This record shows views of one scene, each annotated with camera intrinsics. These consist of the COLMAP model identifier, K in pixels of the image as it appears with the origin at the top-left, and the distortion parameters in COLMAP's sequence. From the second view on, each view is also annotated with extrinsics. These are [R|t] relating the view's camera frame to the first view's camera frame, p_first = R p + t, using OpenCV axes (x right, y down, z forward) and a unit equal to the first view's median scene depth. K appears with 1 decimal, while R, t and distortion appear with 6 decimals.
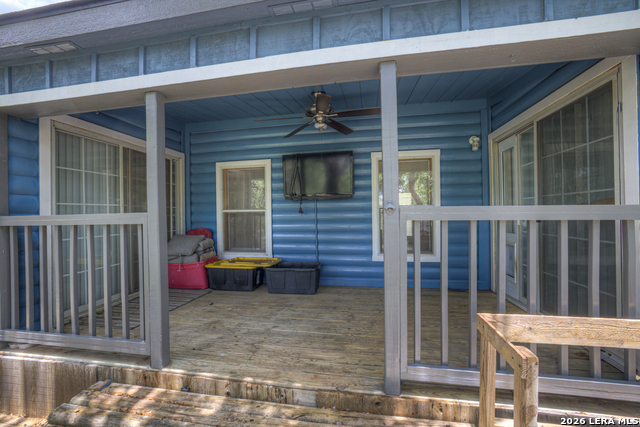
lens RADIAL K [[276.4, 0, 320.1], [0, 276.4, 215.6], [0, 0, 1]] dist [-0.005107, 0.002931]
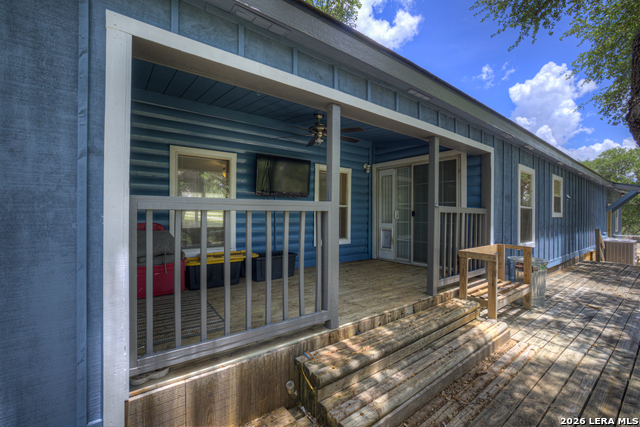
lens RADIAL K [[276.4, 0, 311.1], [0, 276.4, 211.7], [0, 0, 1]] dist [-0.005107, 0.002931]
pose [[0.680156, 0.018503, 0.732834, -1.401341], [-0.010085, 0.999823, -0.015884, 0.042625], [-0.732998, 0.003413, 0.680222, 0.199009]]
